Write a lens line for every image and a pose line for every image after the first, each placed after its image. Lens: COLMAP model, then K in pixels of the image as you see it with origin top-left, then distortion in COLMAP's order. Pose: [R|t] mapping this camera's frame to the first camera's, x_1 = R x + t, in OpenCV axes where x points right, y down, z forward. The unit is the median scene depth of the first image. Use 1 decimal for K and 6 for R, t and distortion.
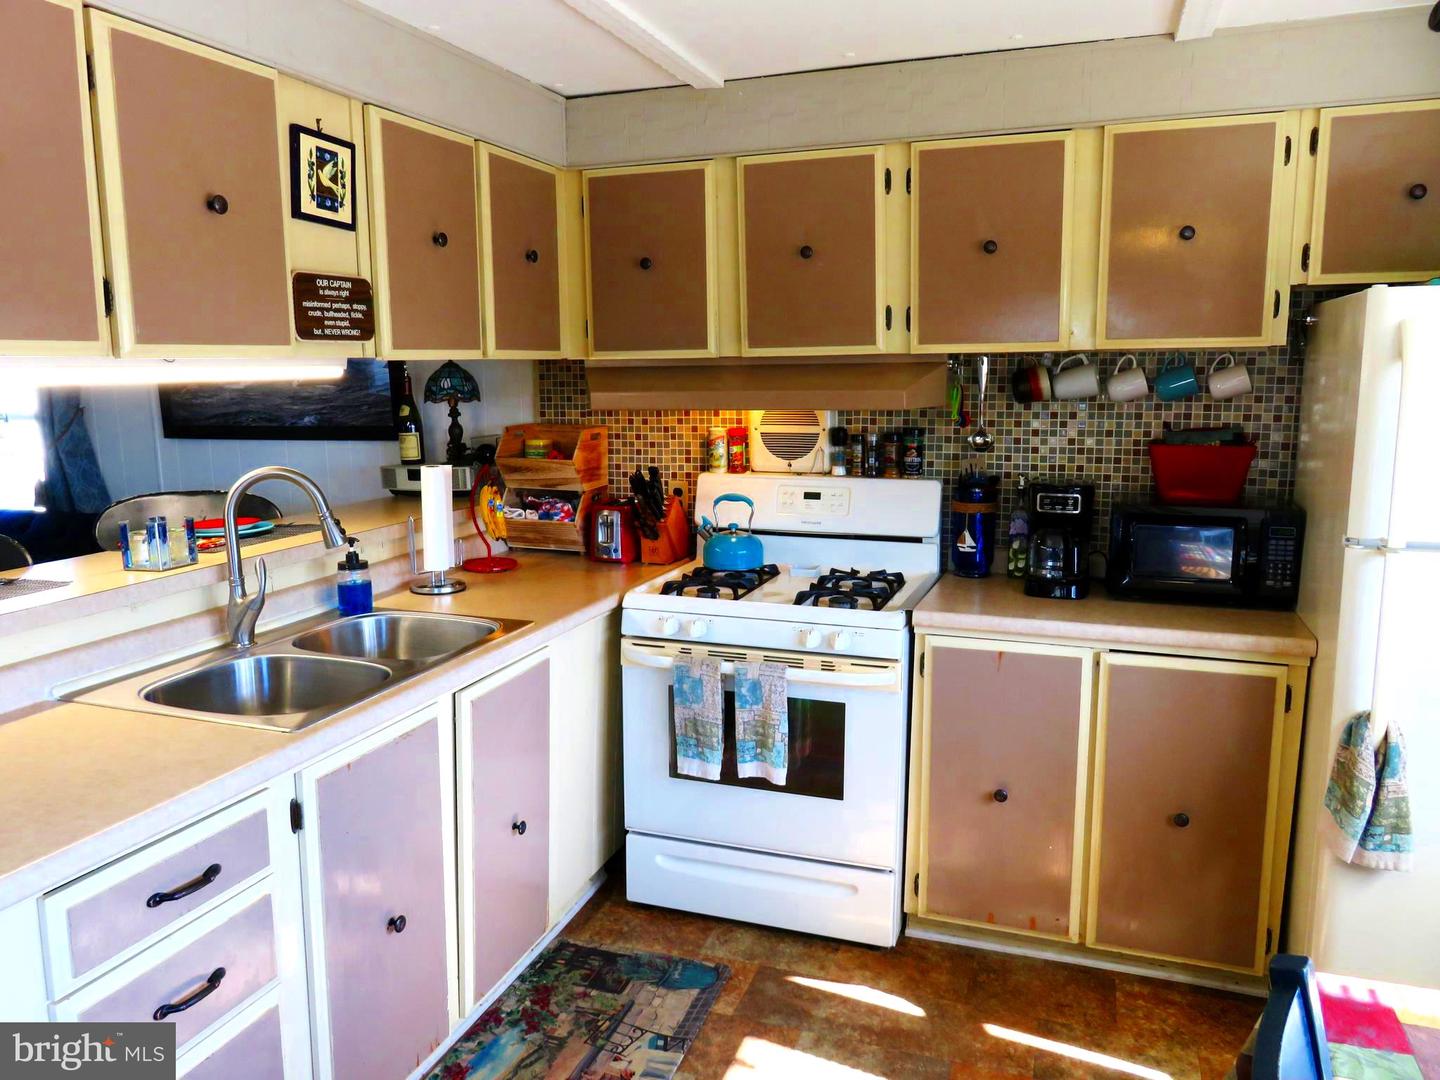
lens RADIAL K [[1076.2, 0, 719.2], [0, 1076.2, 542.8], [0, 0, 1]] dist [-0.002992, -0.003116]
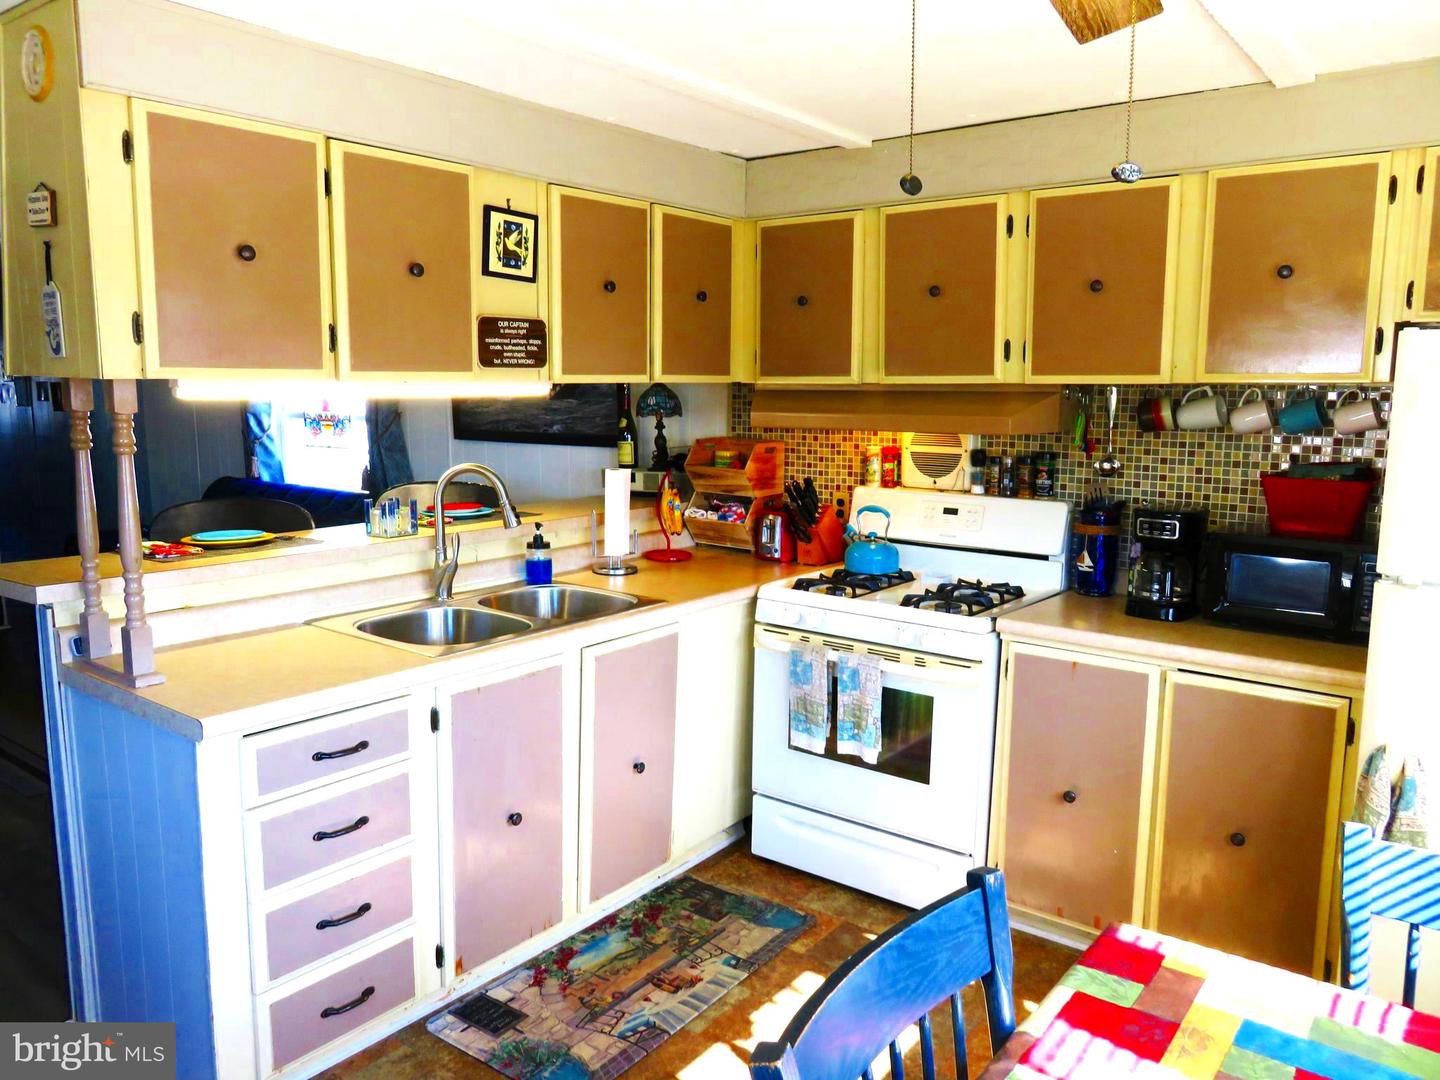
lens RADIAL K [[1076.2, 0, 719.2], [0, 1076.2, 542.8], [0, 0, 1]] dist [-0.002992, -0.003116]
pose [[0.952757, 0.060424, -0.297662, 0.220625], [-0.064526, 0.997908, -0.003965, 0.008862], [0.296799, 0.022985, 0.954663, -0.125407]]
